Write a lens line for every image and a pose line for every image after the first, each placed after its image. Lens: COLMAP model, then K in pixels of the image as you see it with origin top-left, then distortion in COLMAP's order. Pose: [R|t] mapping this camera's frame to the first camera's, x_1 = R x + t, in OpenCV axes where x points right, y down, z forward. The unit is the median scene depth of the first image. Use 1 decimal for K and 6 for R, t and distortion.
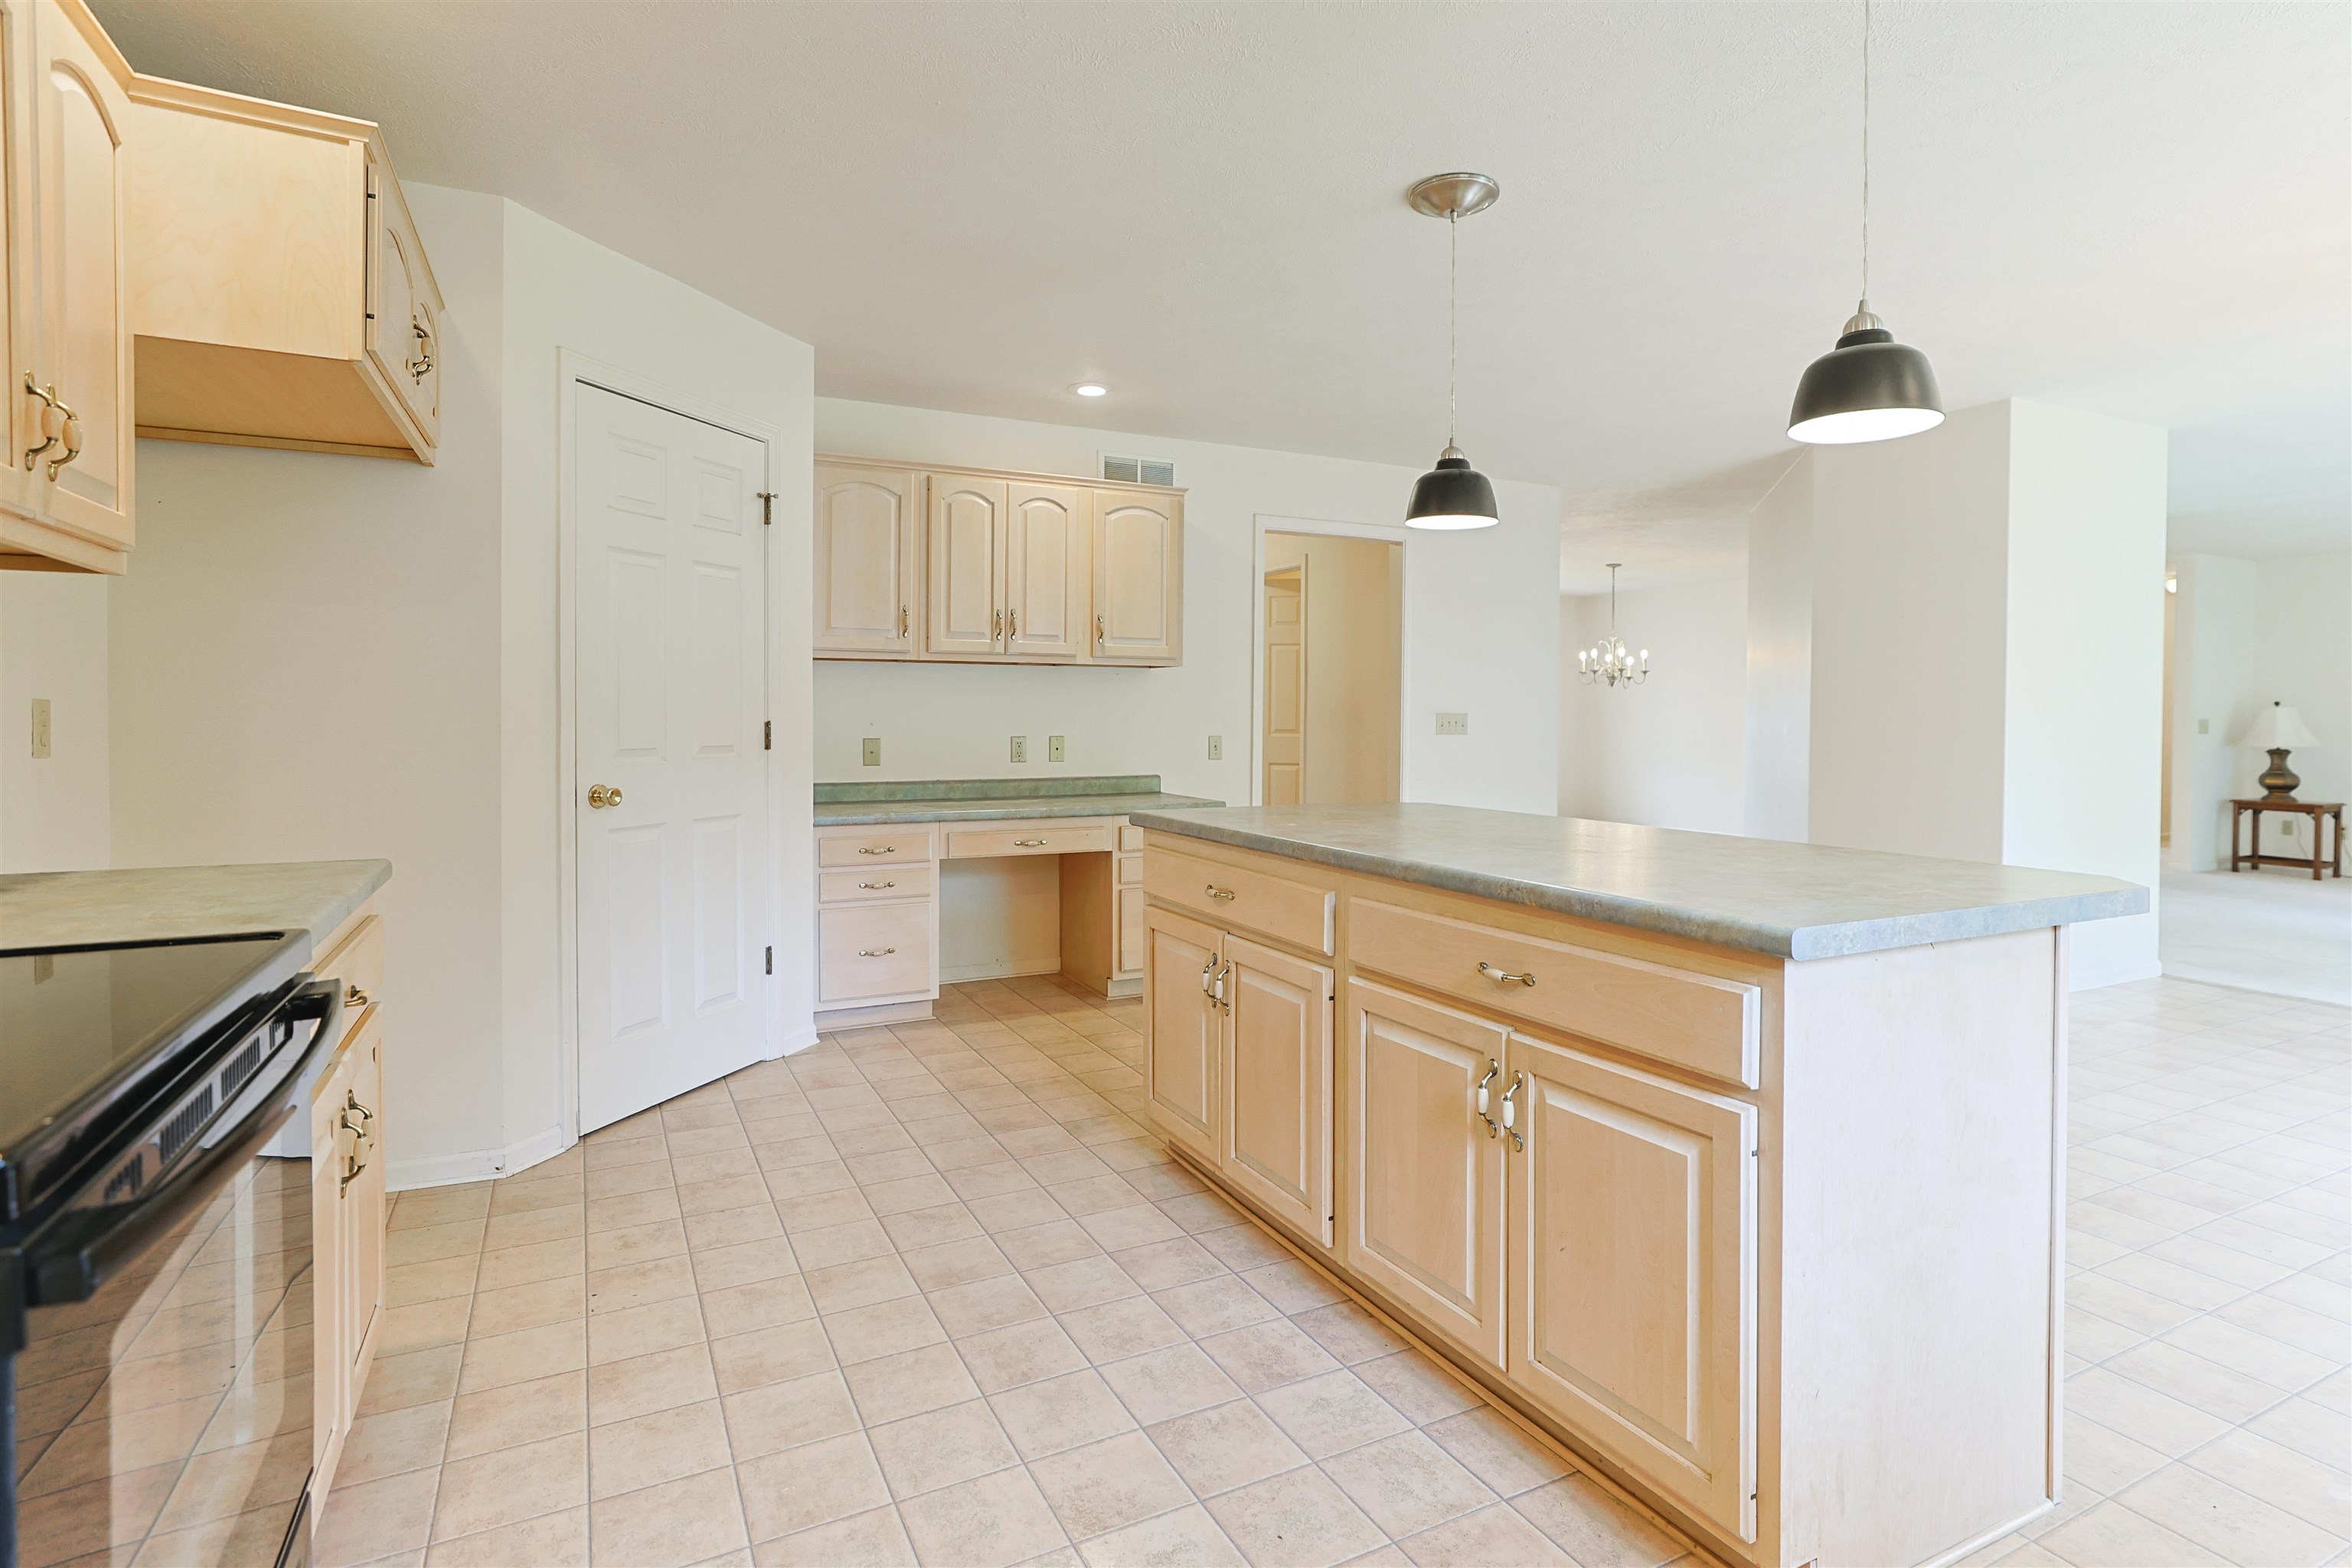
lens RADIAL K [[1206.7, 0, 1176.0], [0, 1206.7, 723.8], [0, 0, 1]] dist [-0.000924, 0.000073]
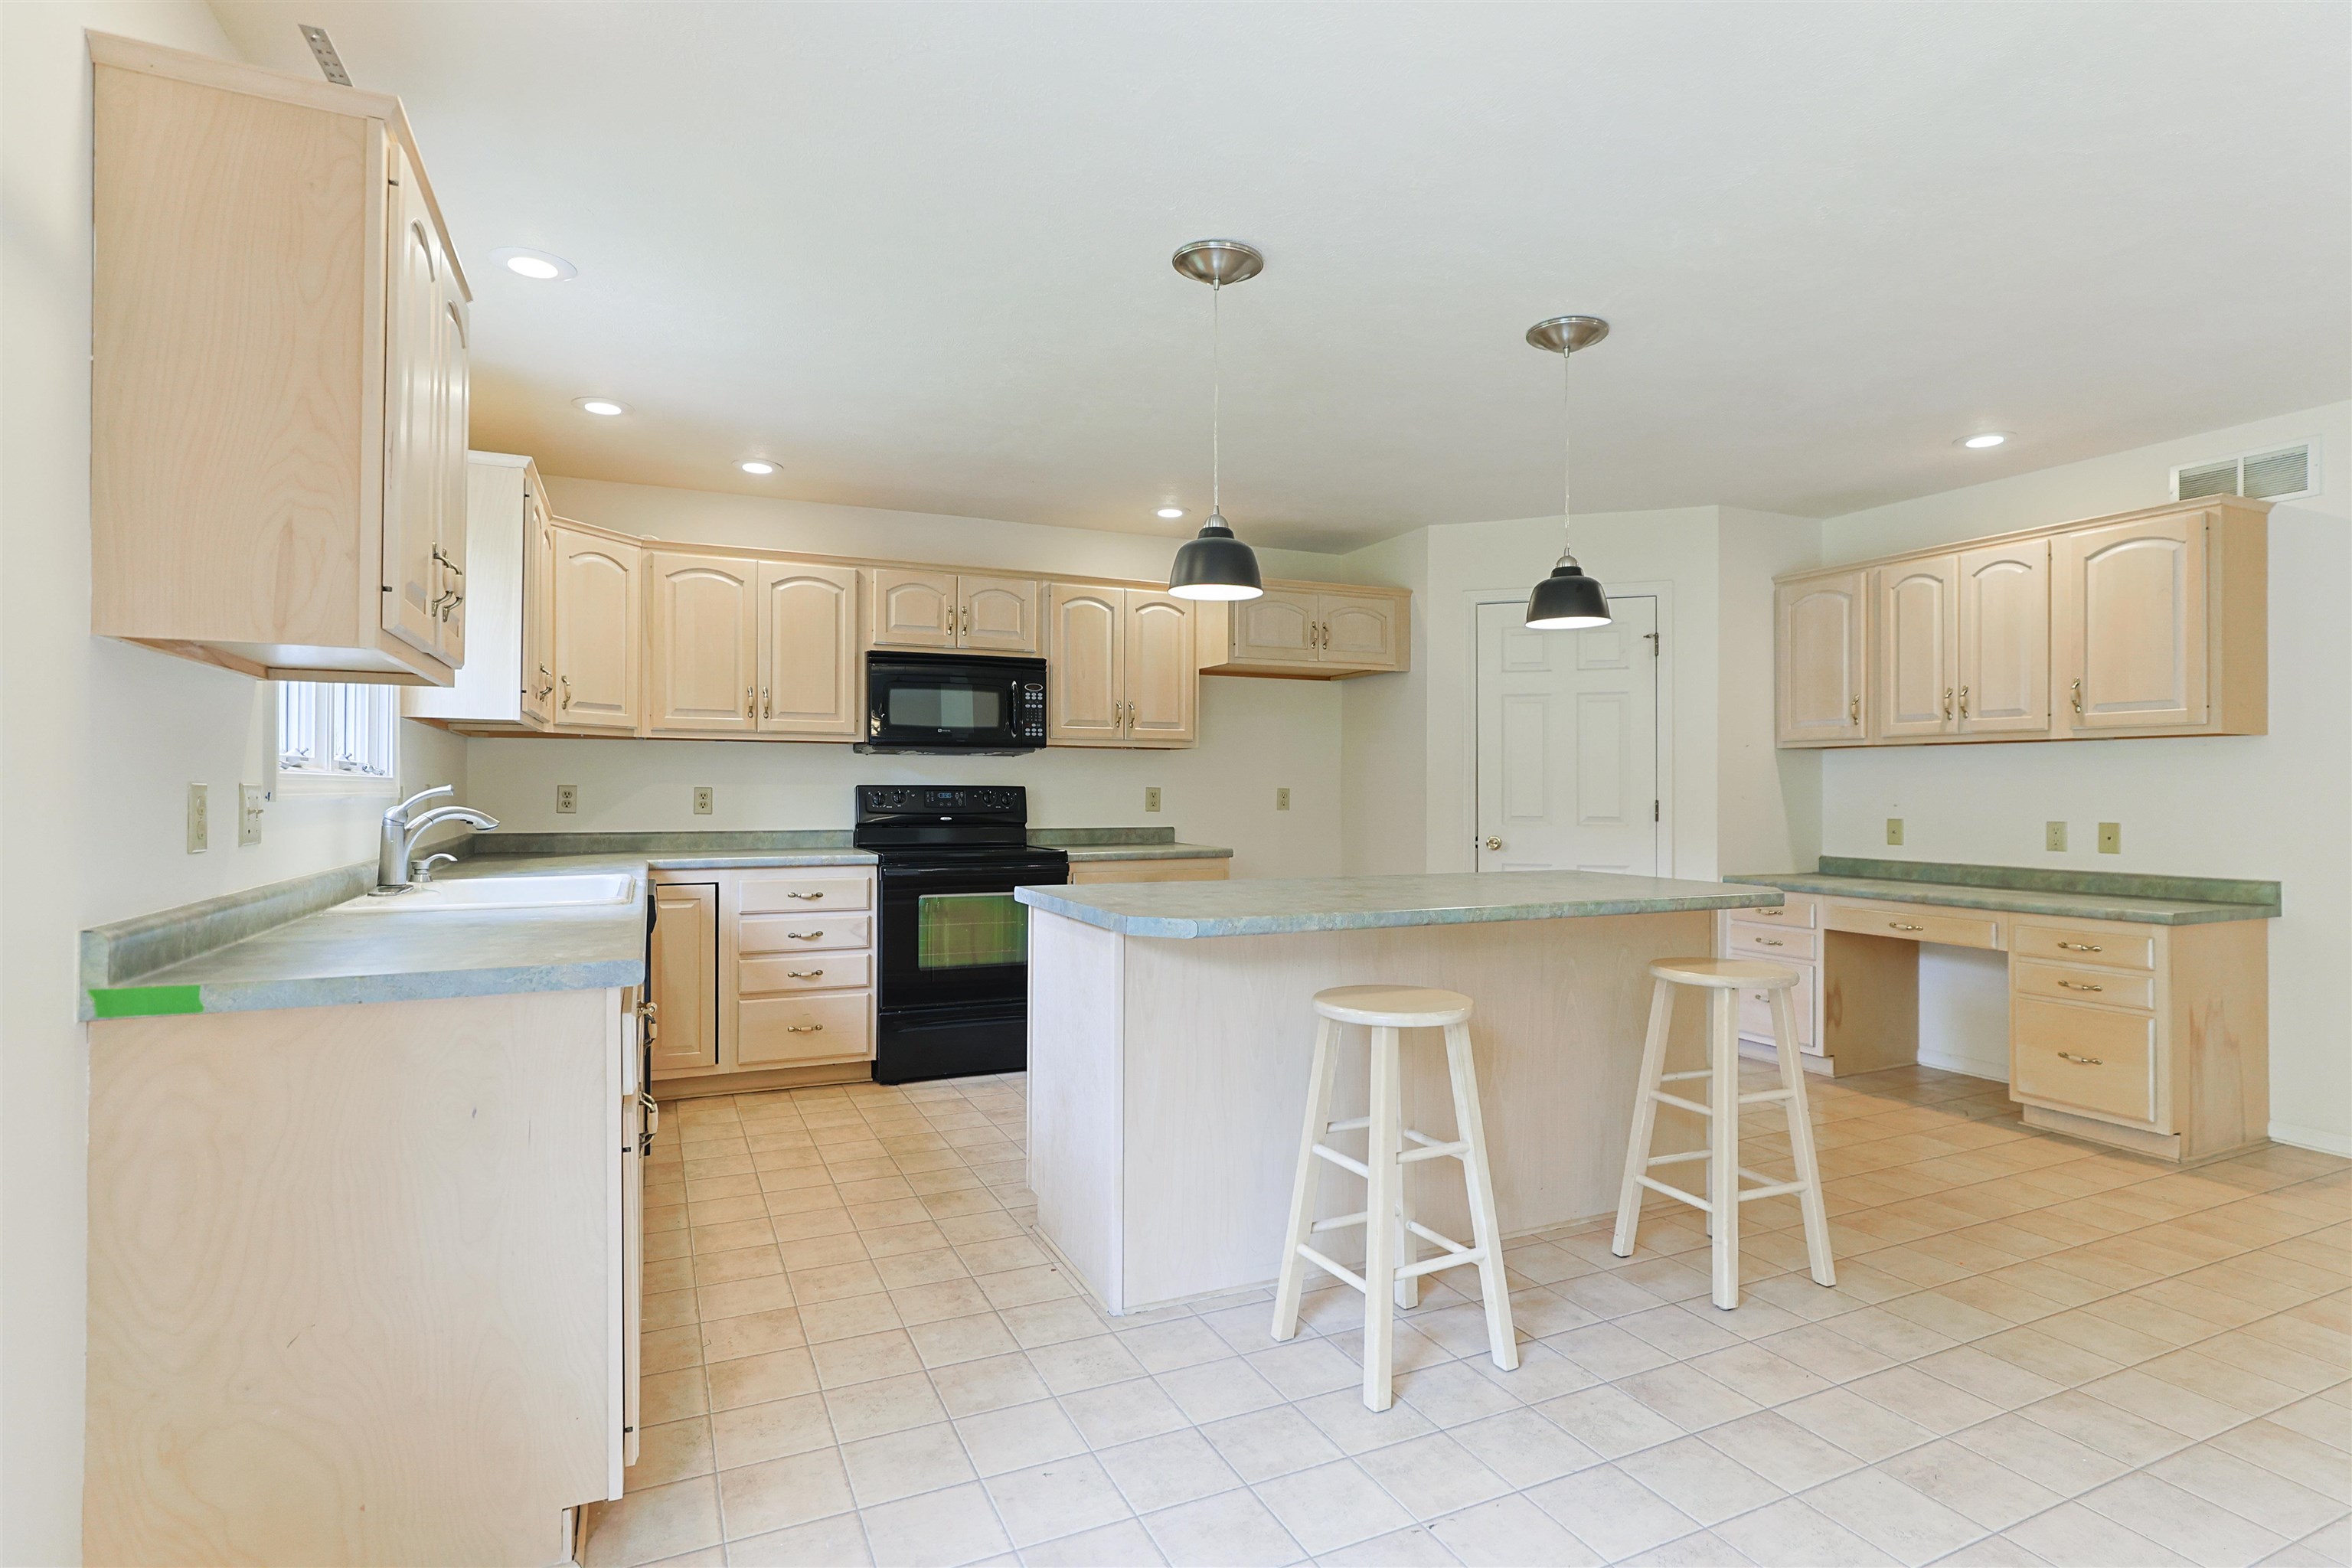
lens RADIAL K [[1134.0, 0, 1186.8], [0, 1134.0, 776.7], [0, 0, 1]] dist [-0.000367, 0.000347]
pose [[-0.022807, -0.016315, -0.999607, 0.814116], [-0.012569, 0.999792, -0.016031, -0.001524], [0.999661, 0.012199, -0.023007, 0.430604]]
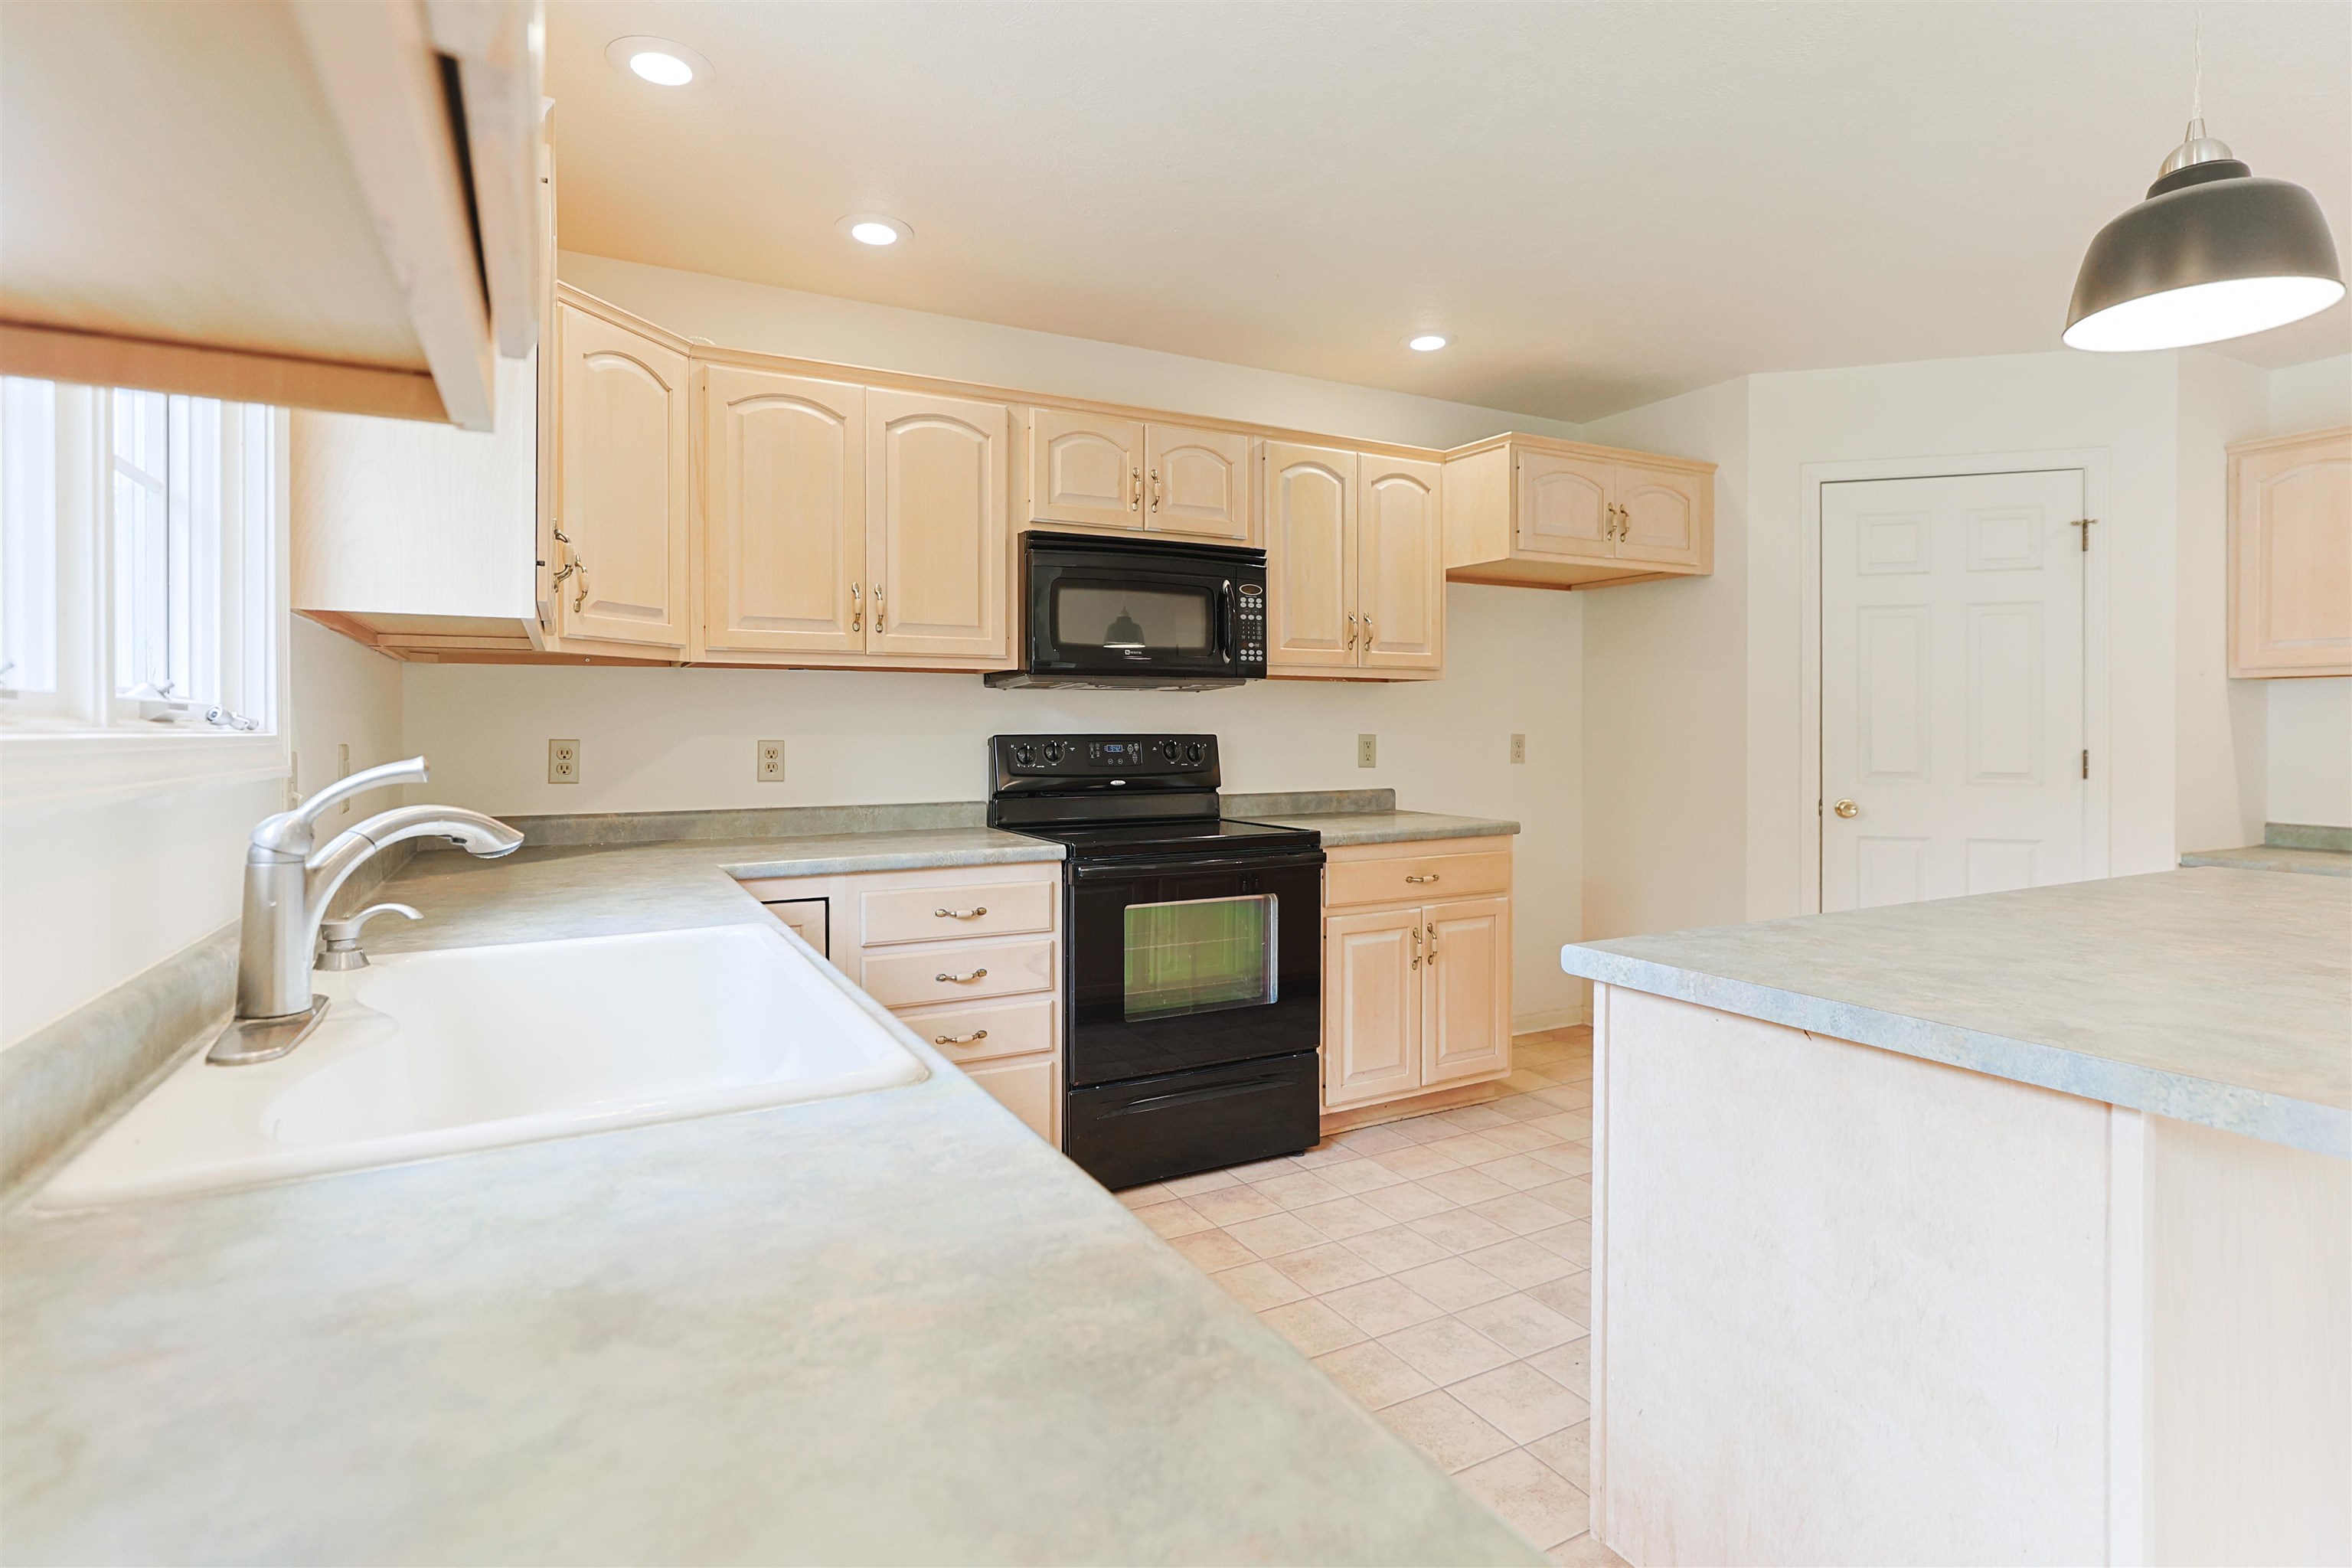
lens RADIAL K [[1092.3, 0, 1133.3], [0, 1092.3, 725.8], [0, 0, 1]] dist [-0.002818, 0.000029]
pose [[0.029780, -0.006778, -0.999534, 0.438495], [-0.006702, 0.999953, -0.006980, -0.008576], [0.999534, 0.006907, 0.029733, 0.155961]]
